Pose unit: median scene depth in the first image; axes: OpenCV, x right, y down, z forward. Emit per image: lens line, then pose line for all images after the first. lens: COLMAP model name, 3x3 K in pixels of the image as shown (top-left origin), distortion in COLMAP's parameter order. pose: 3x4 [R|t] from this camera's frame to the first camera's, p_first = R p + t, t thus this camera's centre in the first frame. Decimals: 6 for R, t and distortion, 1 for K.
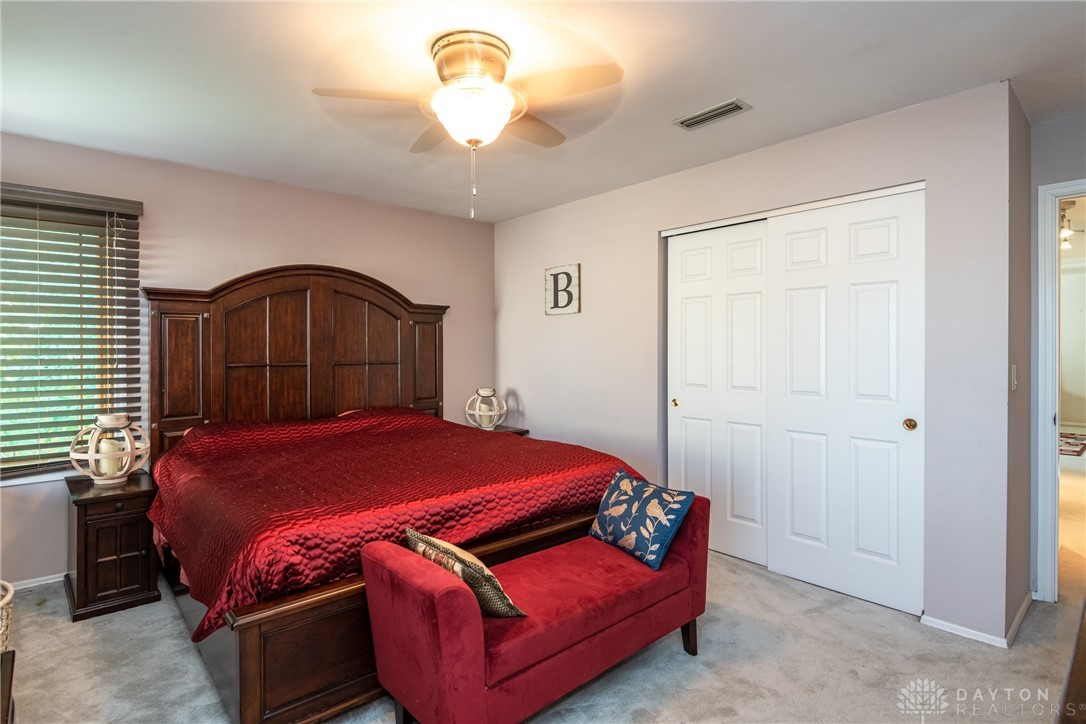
lens RADIAL K [[551.0, 0, 530.9], [0, 551.0, 346.0], [0, 0, 1]] dist [0.026217, -0.000640]
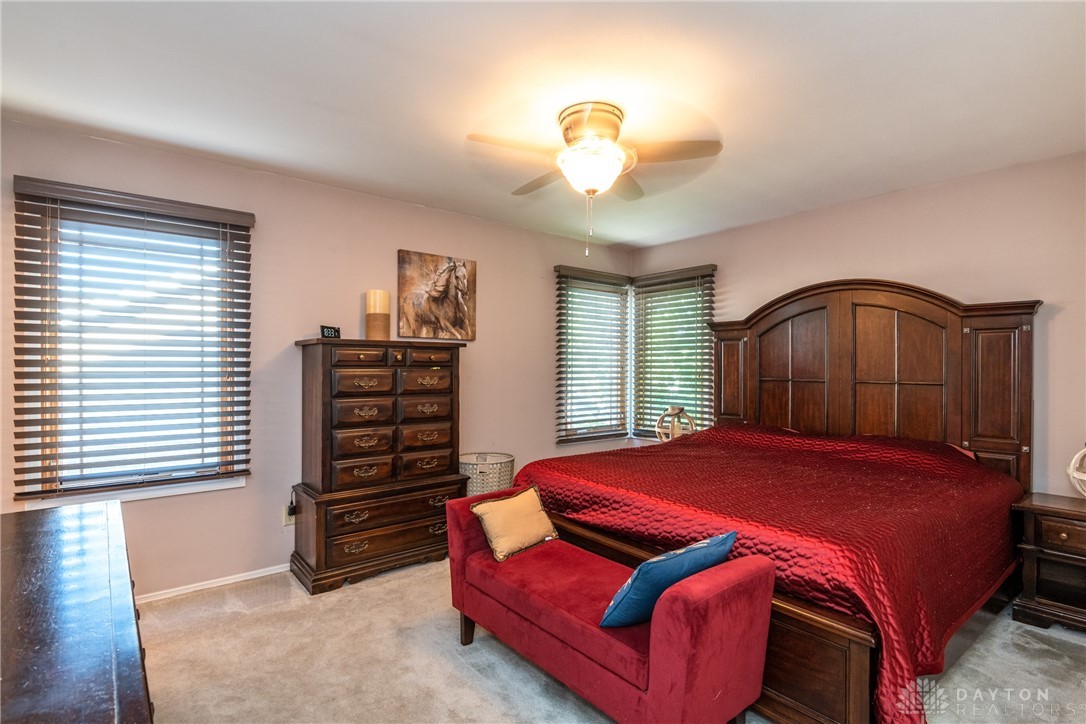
lens RADIAL K [[520.2, 0, 543.0], [0, 520.2, 362.0], [0, 0, 1]] dist [0.027140, -0.025568]
pose [[-0.028037, -0.005555, -0.999591, 0.629808], [0.002160, 0.999982, -0.005618, 0.003046], [0.999605, -0.002317, -0.028025, 0.566797]]
